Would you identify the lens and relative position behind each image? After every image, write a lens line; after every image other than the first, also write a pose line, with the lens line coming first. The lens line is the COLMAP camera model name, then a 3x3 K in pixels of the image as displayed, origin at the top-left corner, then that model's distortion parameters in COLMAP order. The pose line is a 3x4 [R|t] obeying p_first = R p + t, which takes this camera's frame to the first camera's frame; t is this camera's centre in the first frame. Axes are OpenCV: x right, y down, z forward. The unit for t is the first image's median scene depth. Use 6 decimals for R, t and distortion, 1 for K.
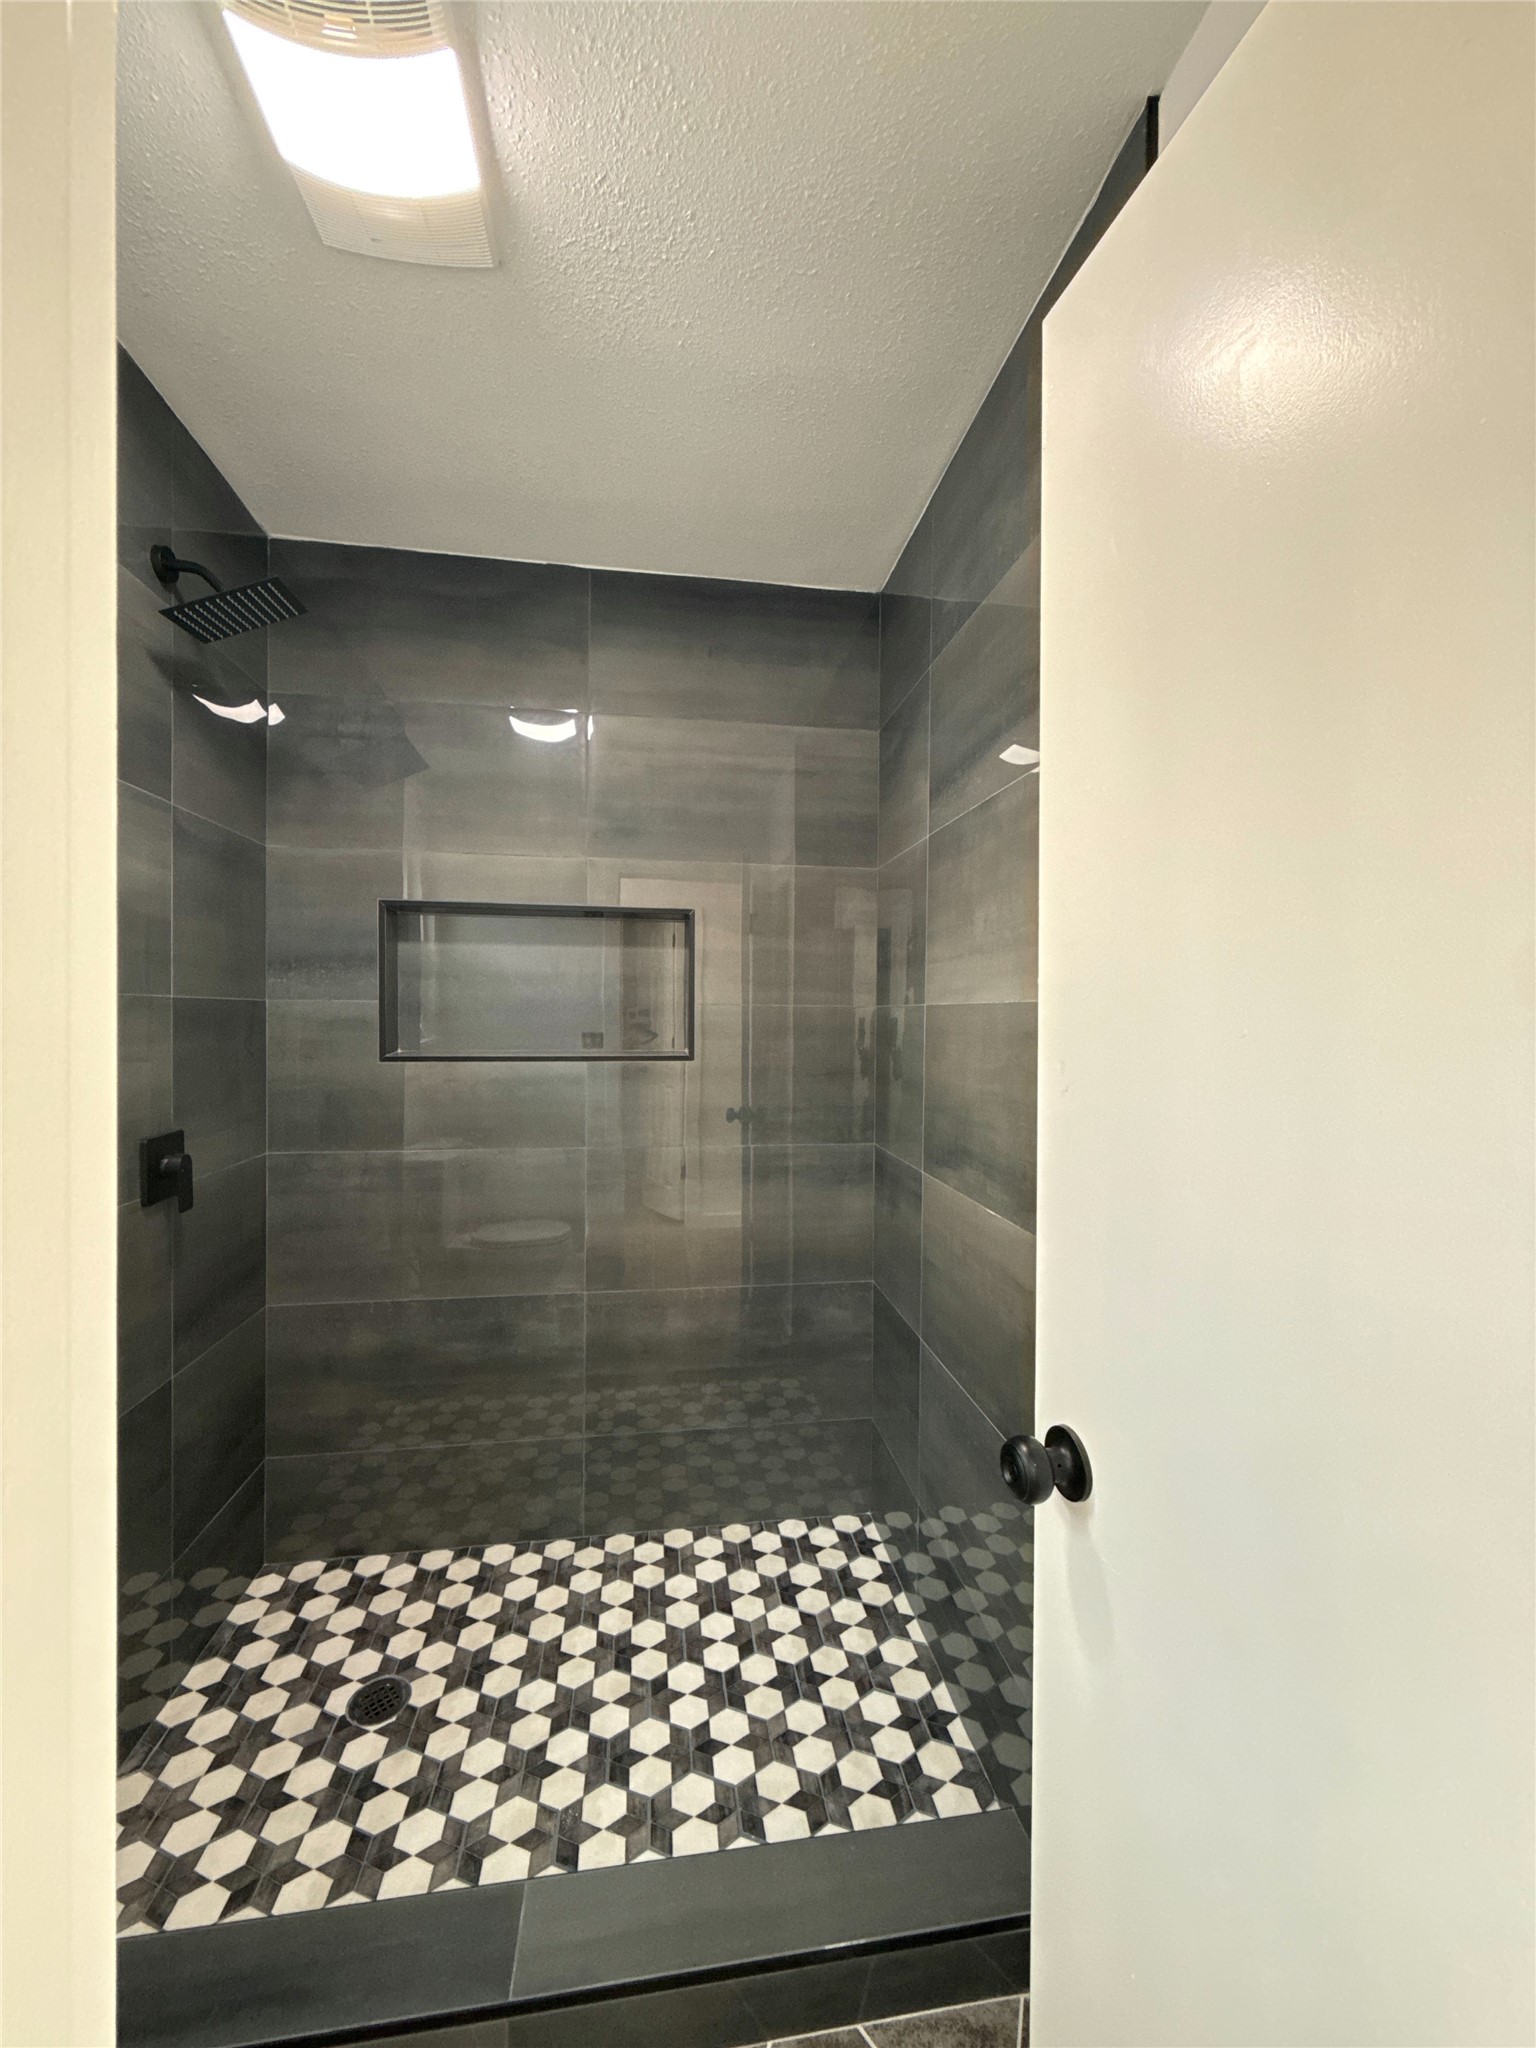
lens RADIAL K [[818.5, 0, 758.6], [0, 818.5, 1019.2], [0, 0, 1]] dist [-0.002248, 0.001067]
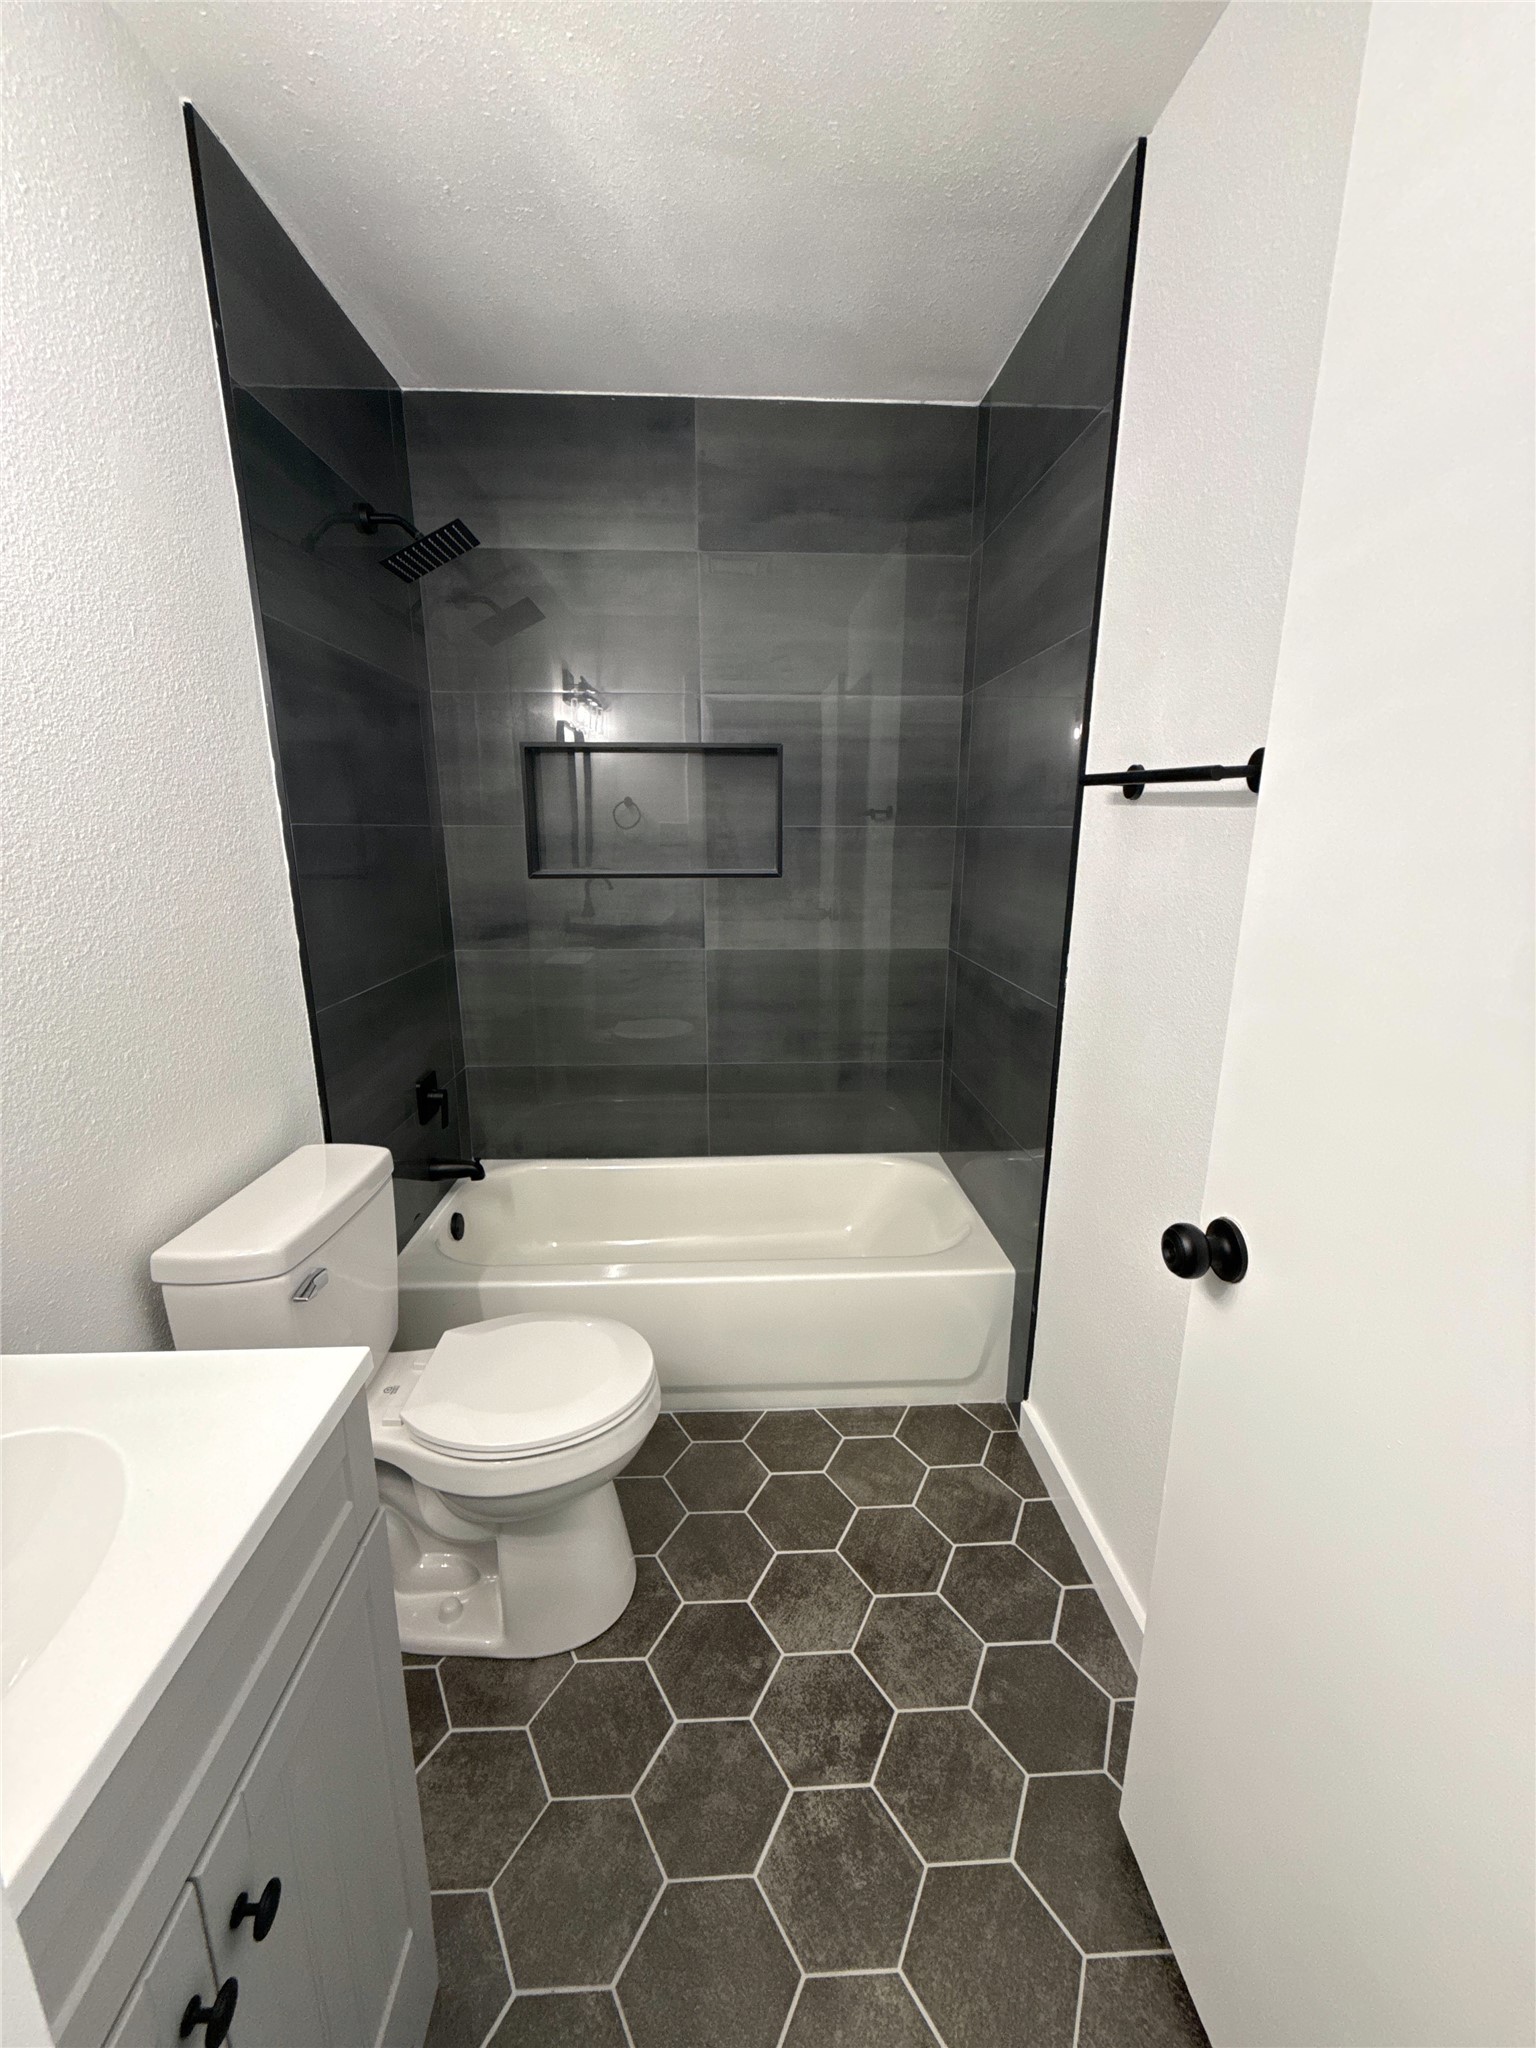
lens RADIAL K [[818.5, 0, 769.9], [0, 818.5, 1023.1], [0, 0, 1]] dist [-0.002248, 0.001067]
pose [[0.994863, 0.041261, -0.092436, 0.030564], [-0.019294, 0.973707, 0.226985, -0.024154], [0.099371, -0.224036, 0.969502, -0.234246]]
